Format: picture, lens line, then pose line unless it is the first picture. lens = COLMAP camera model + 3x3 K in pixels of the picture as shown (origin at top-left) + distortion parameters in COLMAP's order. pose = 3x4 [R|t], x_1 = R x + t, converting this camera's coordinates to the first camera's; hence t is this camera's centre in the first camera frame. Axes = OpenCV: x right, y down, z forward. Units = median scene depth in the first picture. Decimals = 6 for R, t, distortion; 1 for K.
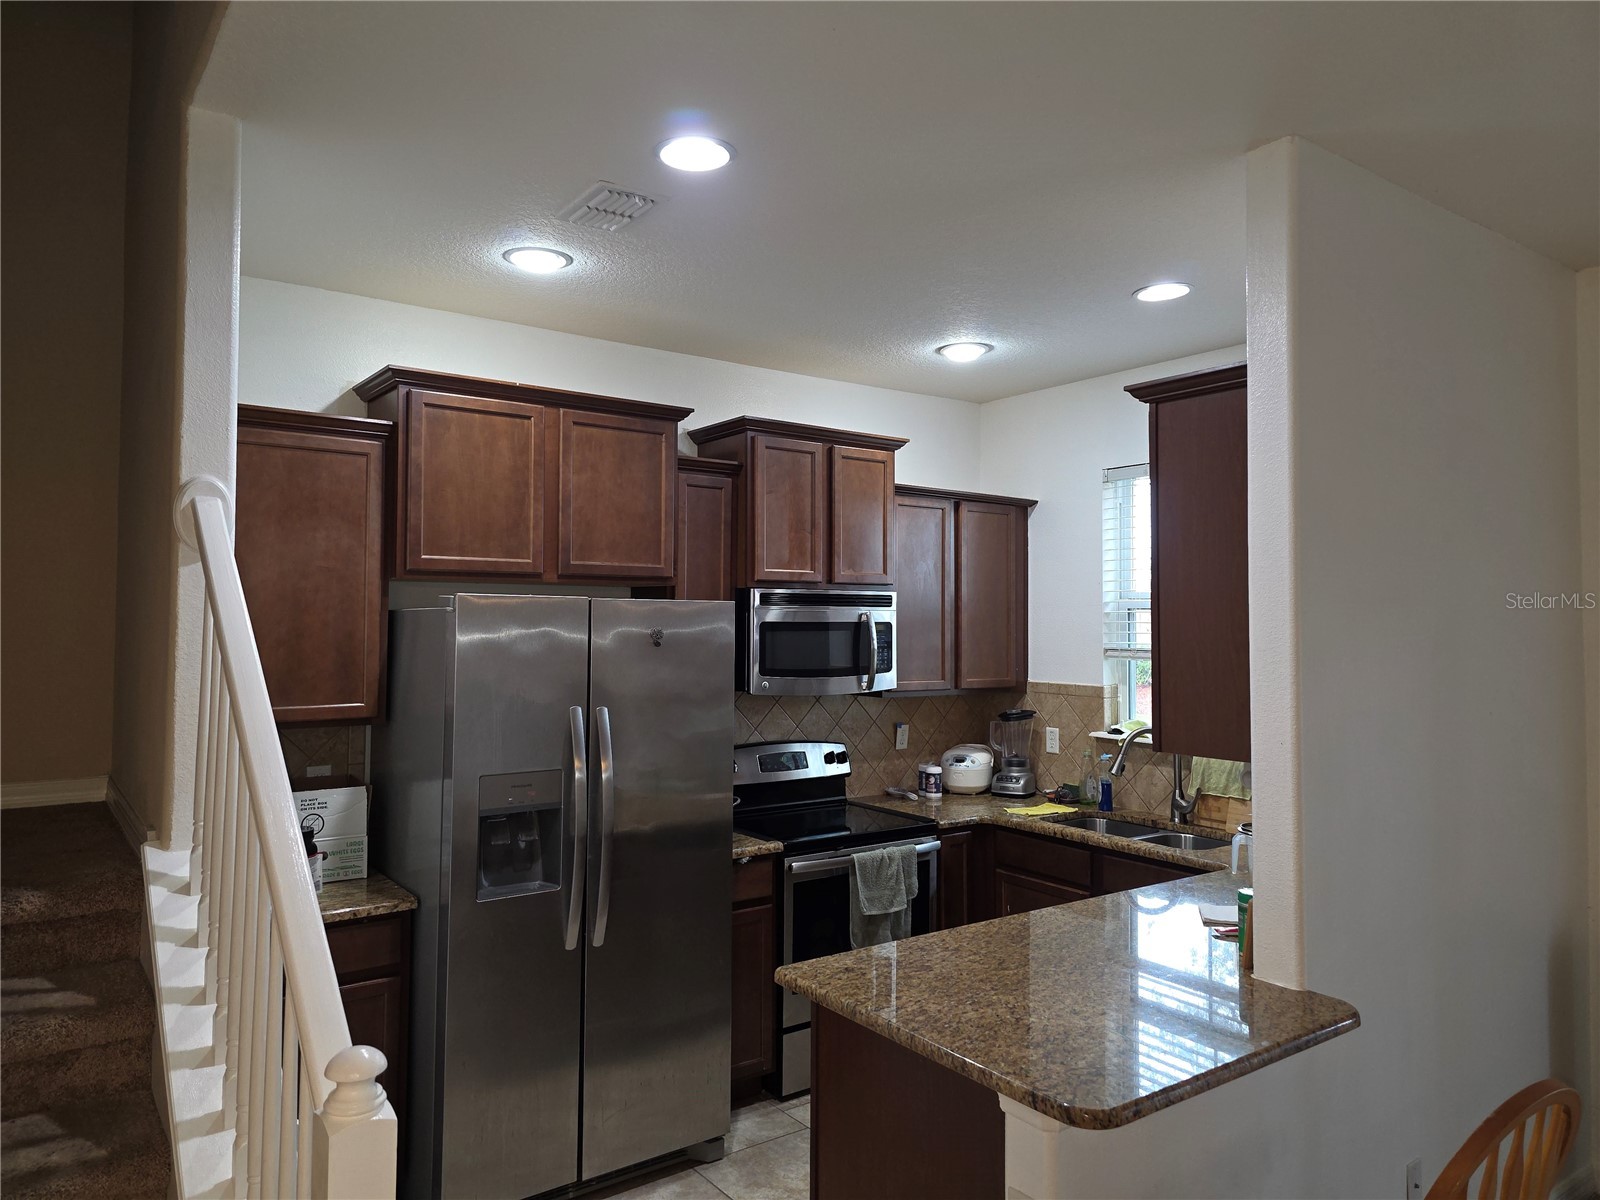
lens RADIAL K [[1068.7, 0, 791.7], [0, 1068.7, 585.7], [0, 0, 1]] dist [0.096190, -0.099262]
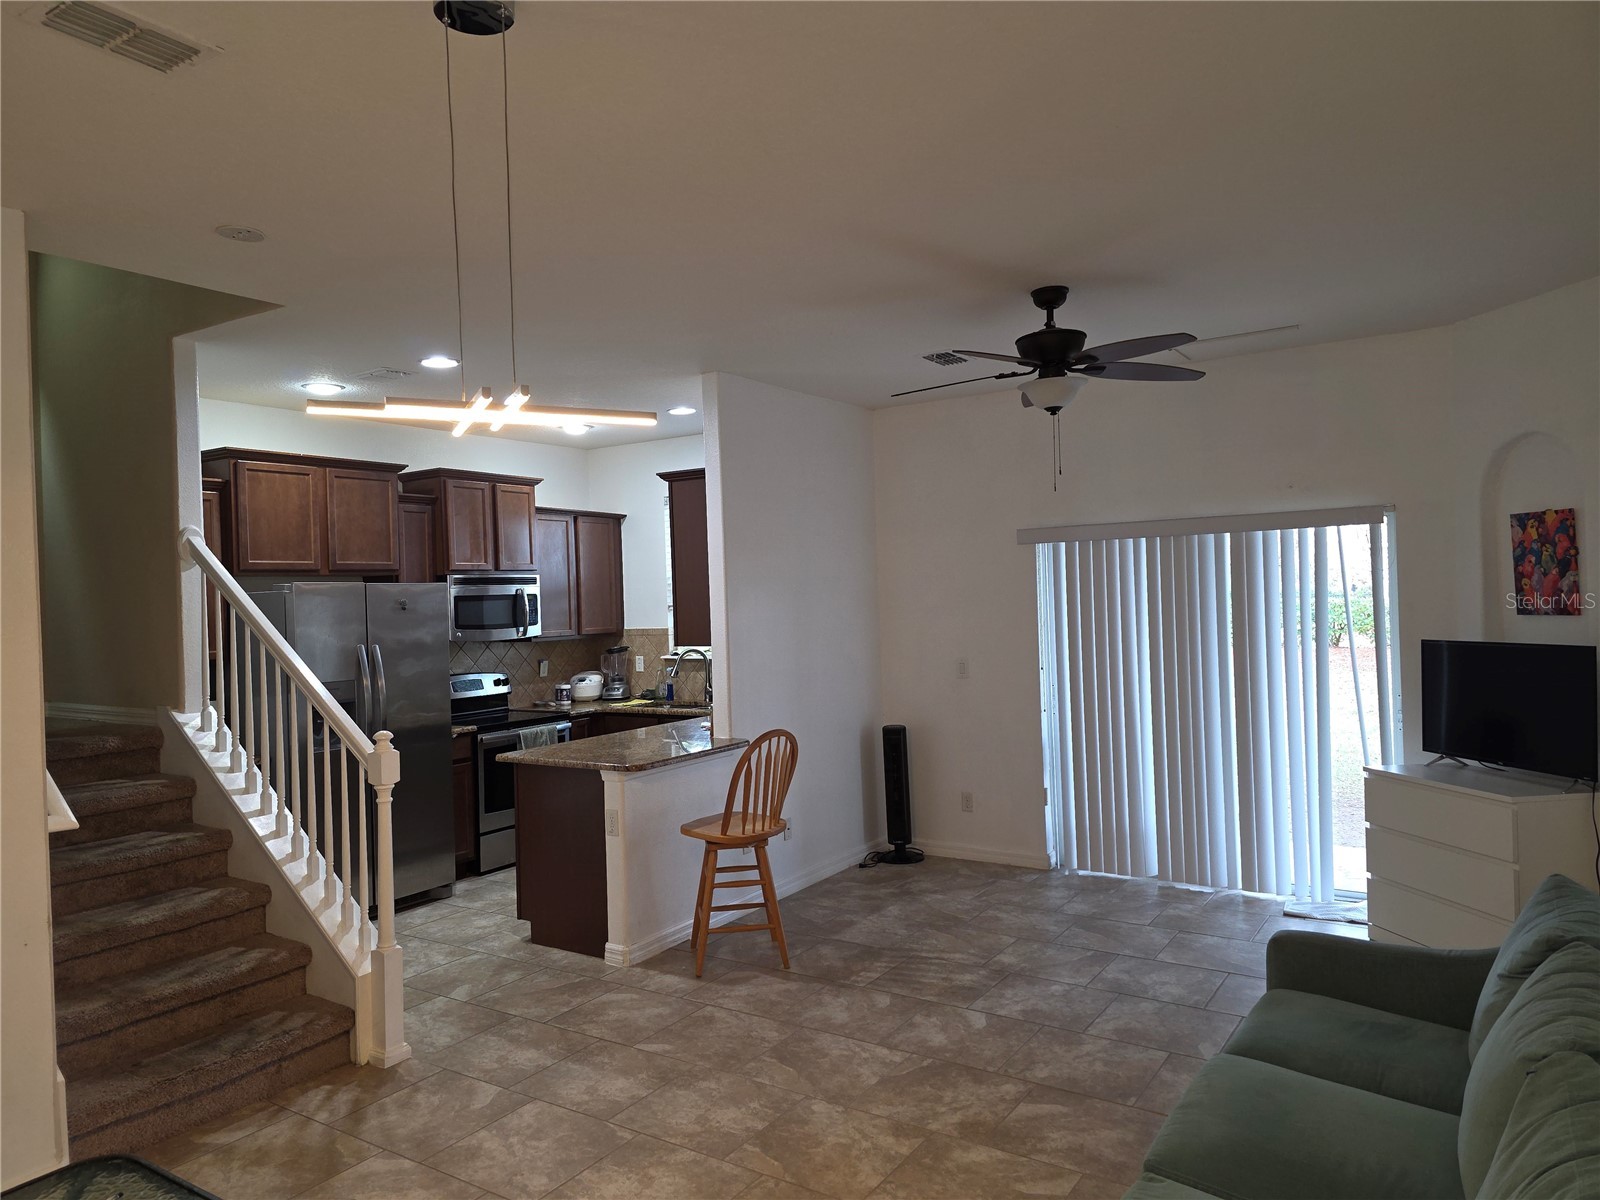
lens RADIAL K [[1068.5, 0, 796.1], [0, 1068.5, 585.6], [0, 0, 1]] dist [0.094537, -0.096726]
pose [[0.936119, -0.033161, 0.350116, -0.128132], [0.026426, 0.999363, 0.023998, -0.007254], [-0.350689, -0.013213, 0.936399, -0.778683]]
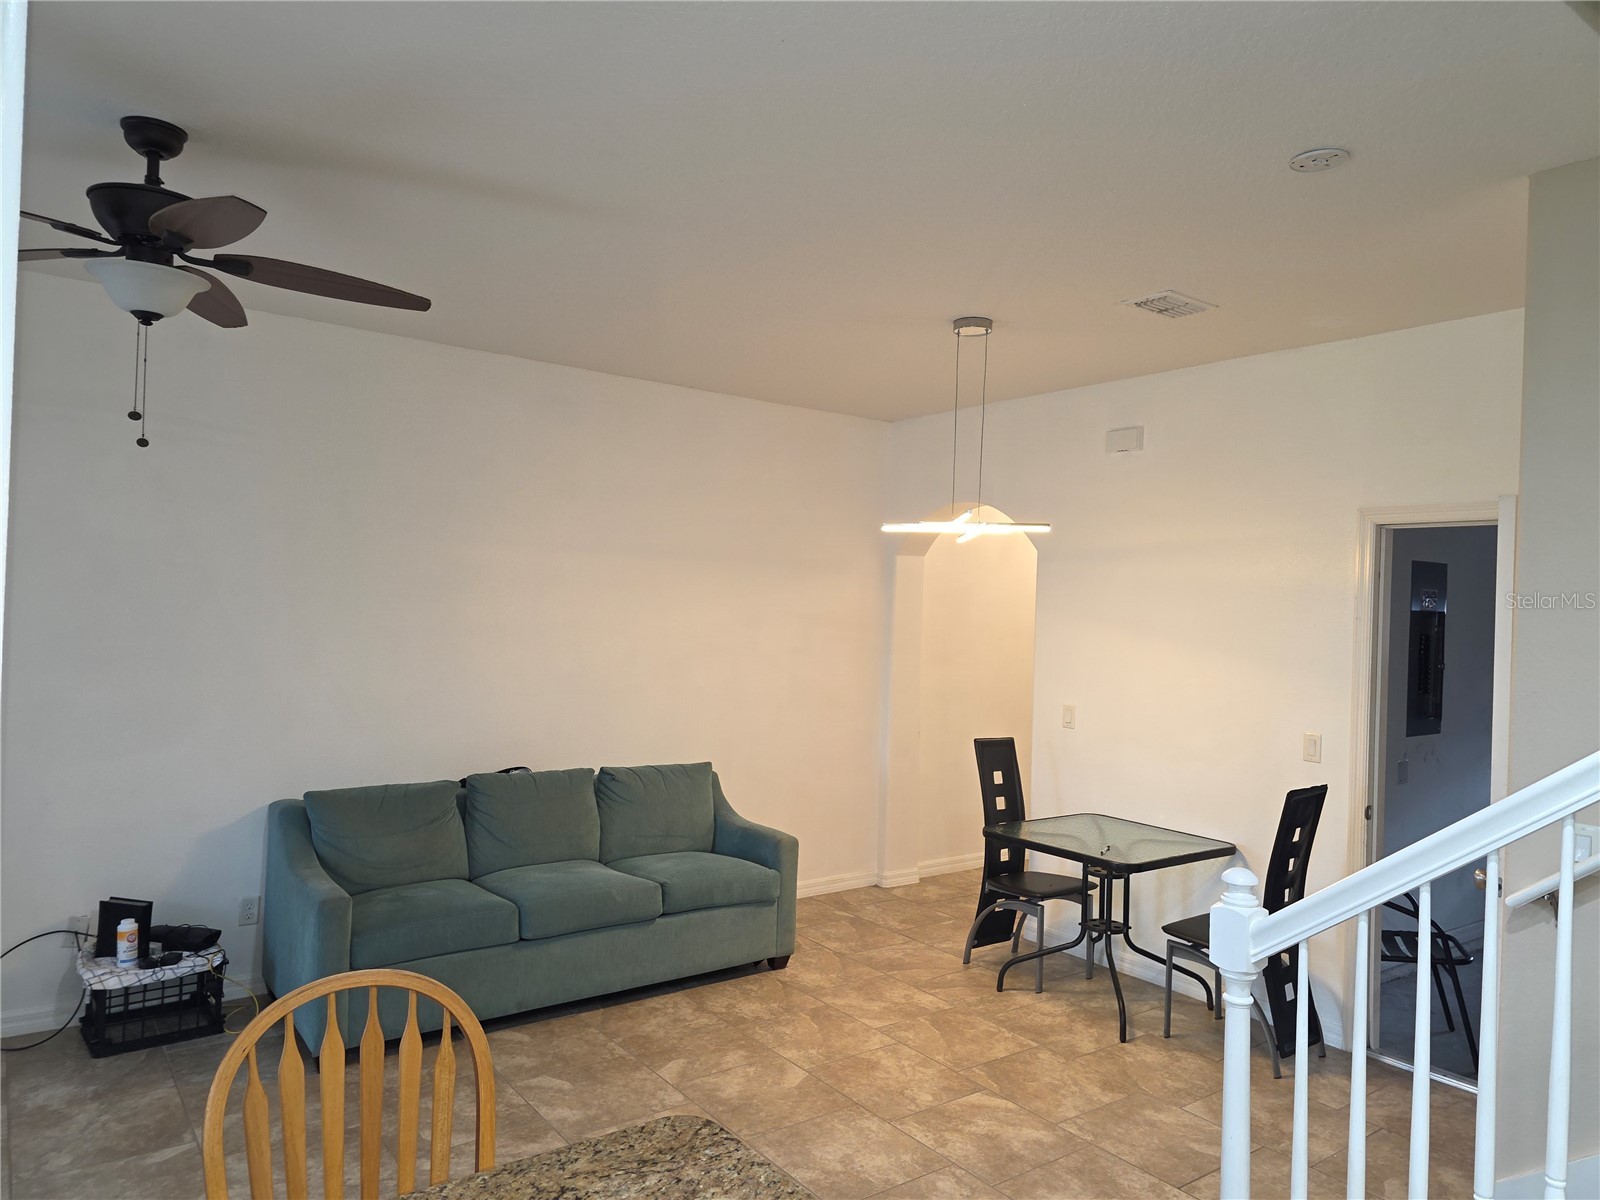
lens RADIAL K [[1074.2, 0, 800.0], [0, 1074.2, 600.0], [0, 0, 1]] dist [0.084232, -0.086494]
pose [[-0.999197, -0.039993, -0.002466, 0.096819], [-0.039874, 0.998516, -0.037103, 0.038053], [0.003947, -0.036974, -0.999308, 0.922179]]
